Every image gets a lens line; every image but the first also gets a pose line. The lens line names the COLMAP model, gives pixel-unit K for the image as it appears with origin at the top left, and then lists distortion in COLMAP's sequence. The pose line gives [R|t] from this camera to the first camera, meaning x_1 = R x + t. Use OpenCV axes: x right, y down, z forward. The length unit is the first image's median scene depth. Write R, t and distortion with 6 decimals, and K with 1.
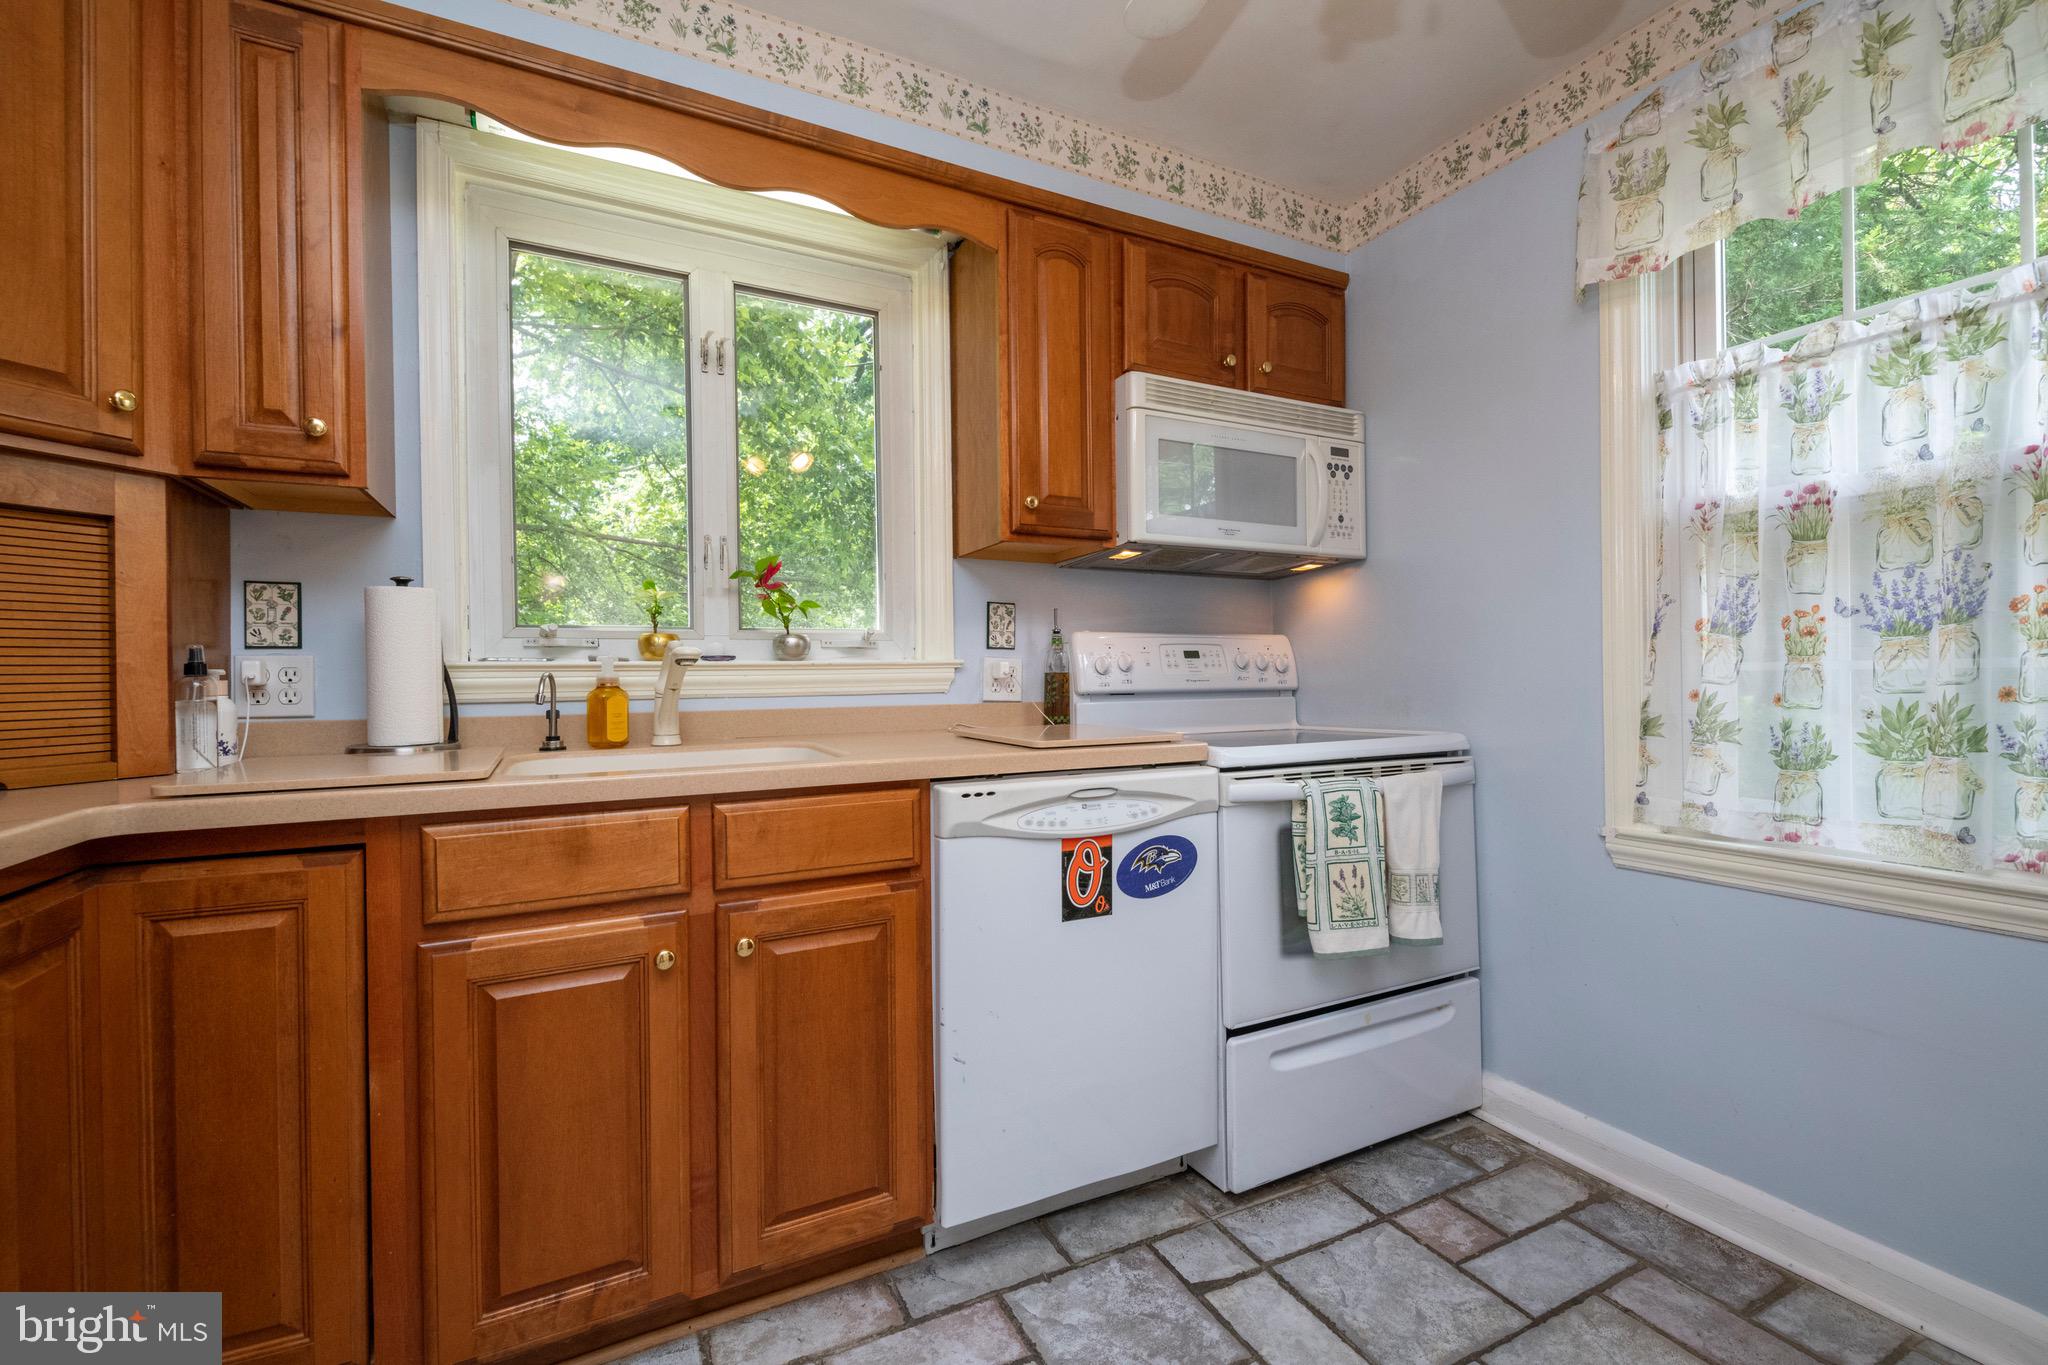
lens RADIAL K [[872.7, 0, 1029.4], [0, 872.7, 677.7], [0, 0, 1]] dist [0.019046, -0.010652]
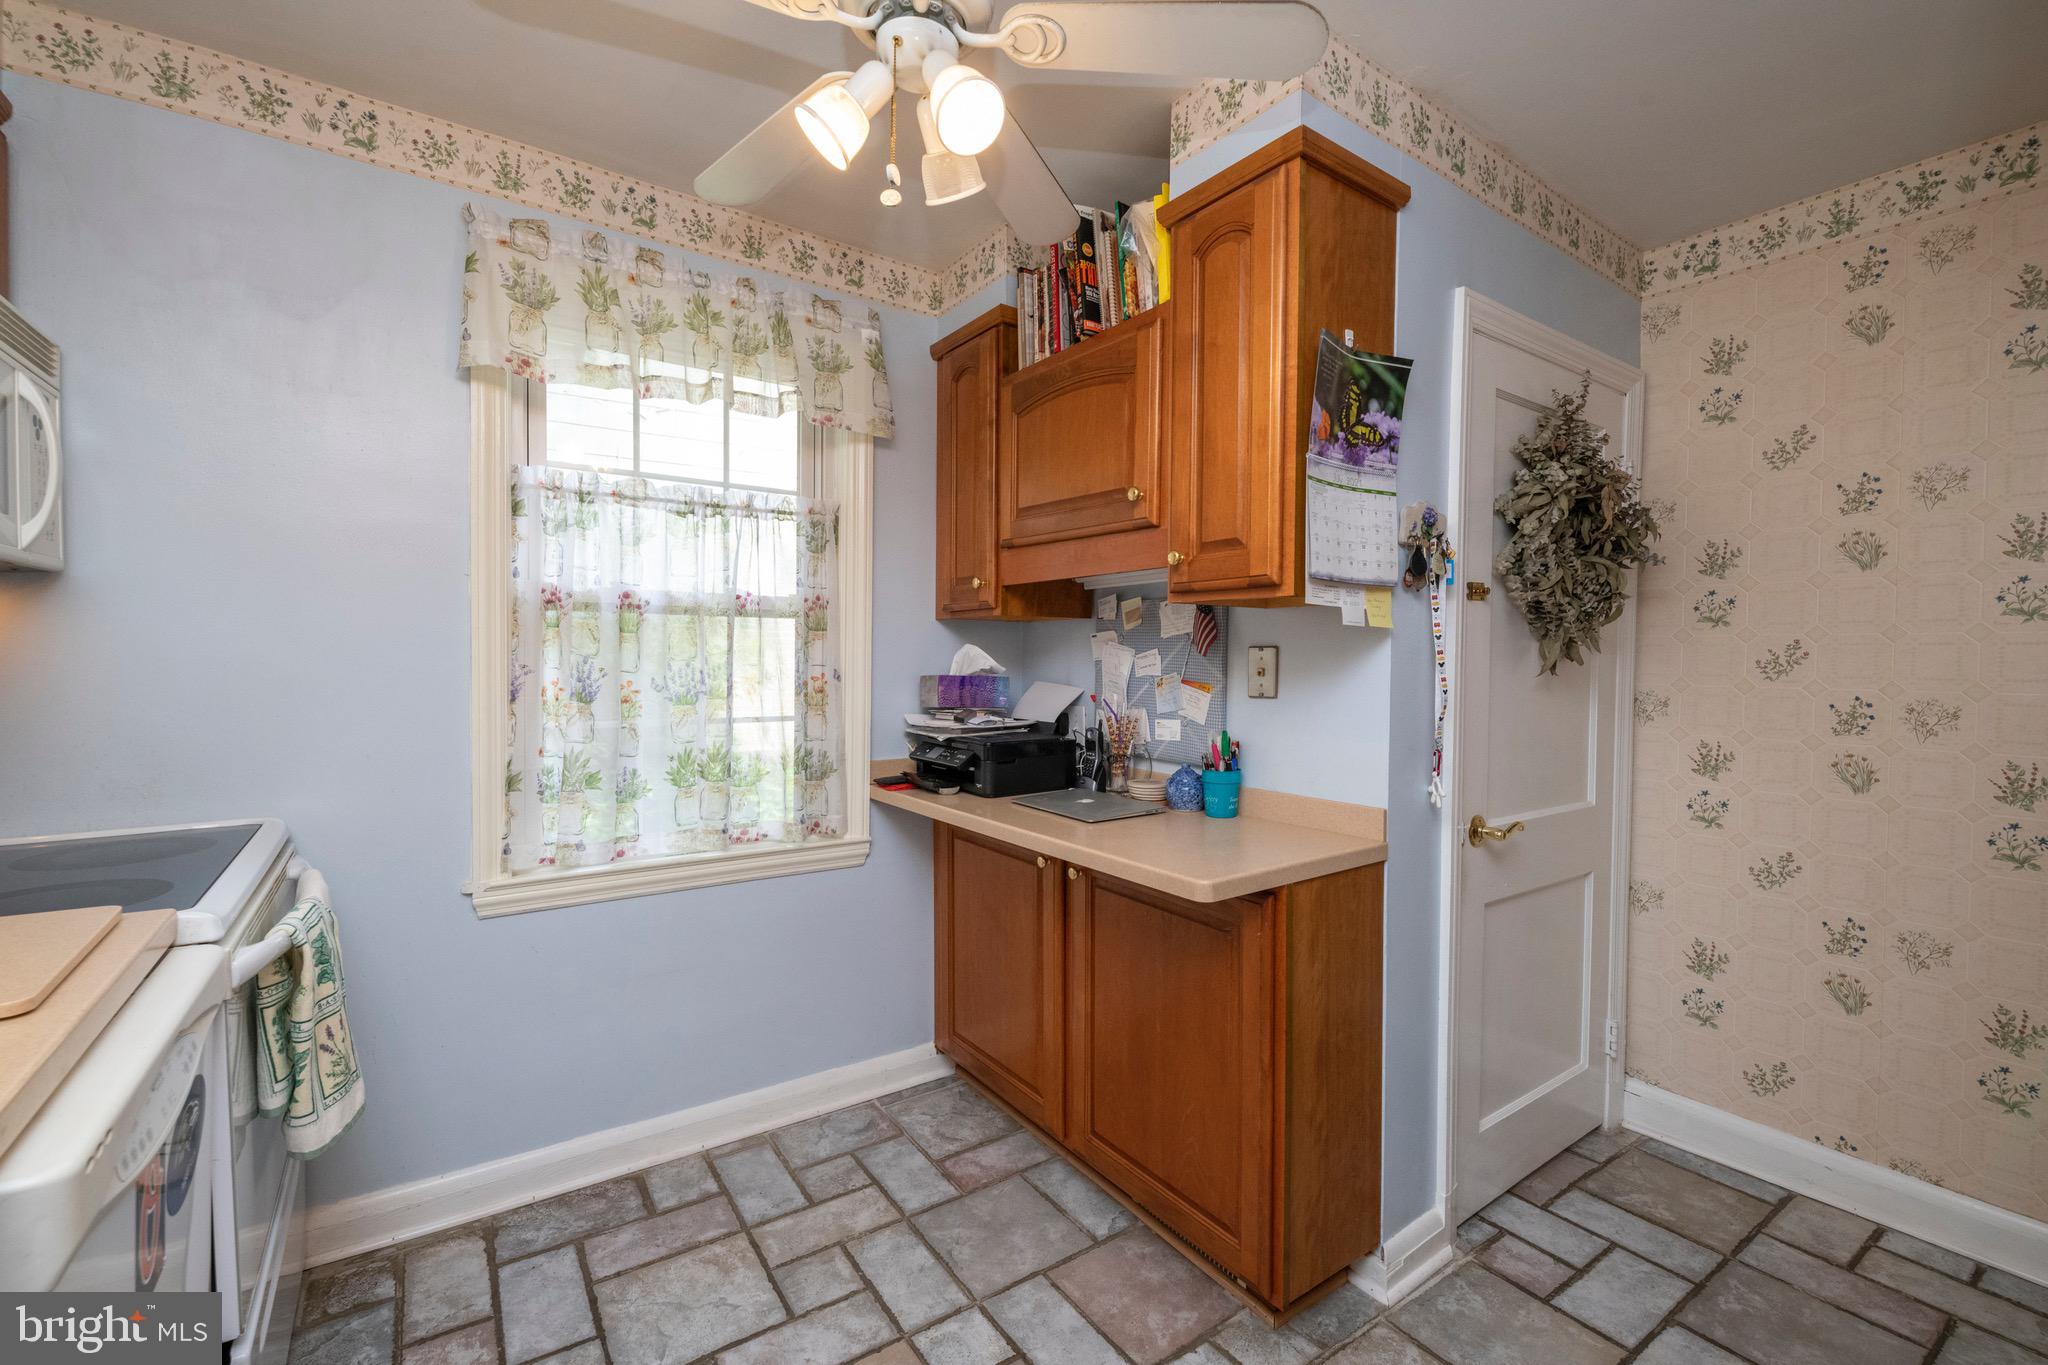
lens RADIAL K [[872.7, 0, 1029.4], [0, 872.7, 677.7], [0, 0, 1]] dist [0.019046, -0.010652]
pose [[-0.134916, -0.015716, 0.990732, -0.525902], [-0.010559, 0.999840, 0.014423, -0.110443], [-0.990801, -0.008515, -0.135061, 0.555269]]
